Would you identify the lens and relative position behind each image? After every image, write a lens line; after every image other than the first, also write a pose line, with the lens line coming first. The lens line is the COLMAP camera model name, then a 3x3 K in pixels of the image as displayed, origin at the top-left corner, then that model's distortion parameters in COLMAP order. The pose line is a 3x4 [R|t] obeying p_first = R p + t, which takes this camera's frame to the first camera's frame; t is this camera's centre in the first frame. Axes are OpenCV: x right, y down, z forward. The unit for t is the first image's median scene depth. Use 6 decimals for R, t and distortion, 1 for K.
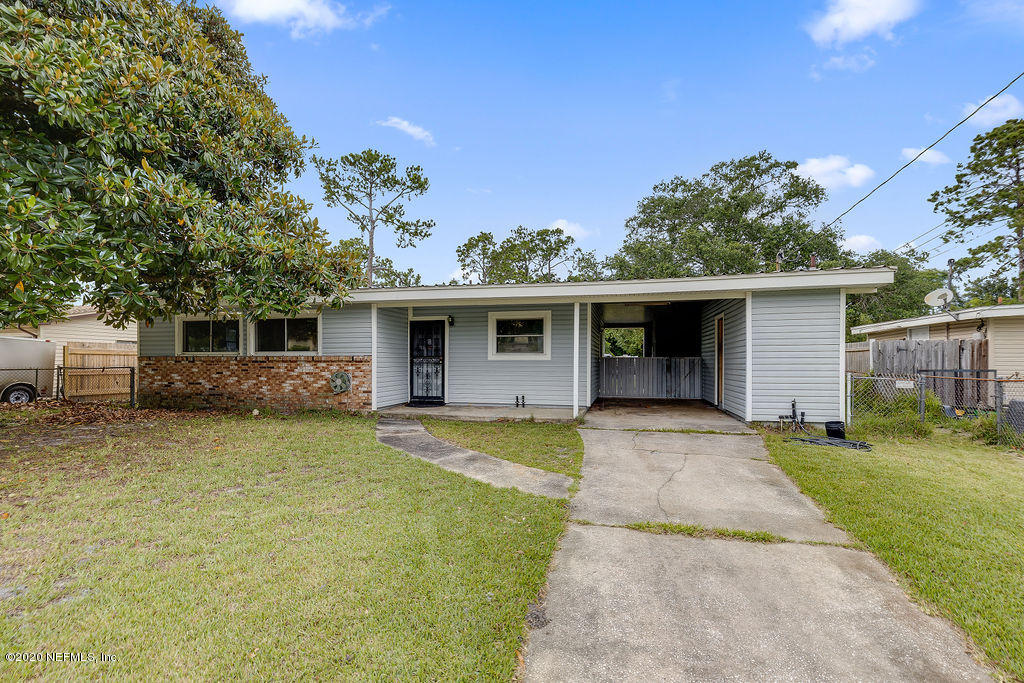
lens RADIAL K [[463.4, 0, 441.7], [0, 463.4, 359.4], [0, 0, 1]] dist [-0.000456, 0.000211]
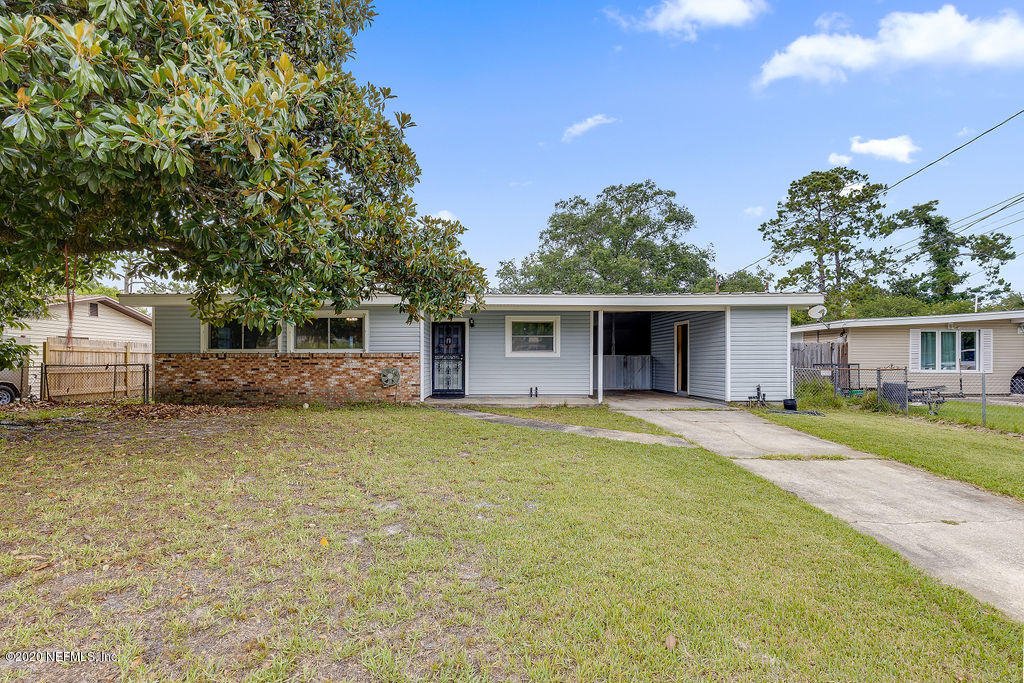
lens RADIAL K [[463.4, 0, 441.7], [0, 463.4, 359.4], [0, 0, 1]] dist [-0.000456, 0.000211]
pose [[0.974814, -0.000419, 0.223021, -0.292665], [0.000172, 0.999999, 0.001125, 0.005558], [-0.223021, -0.001058, 0.974813, -0.089020]]
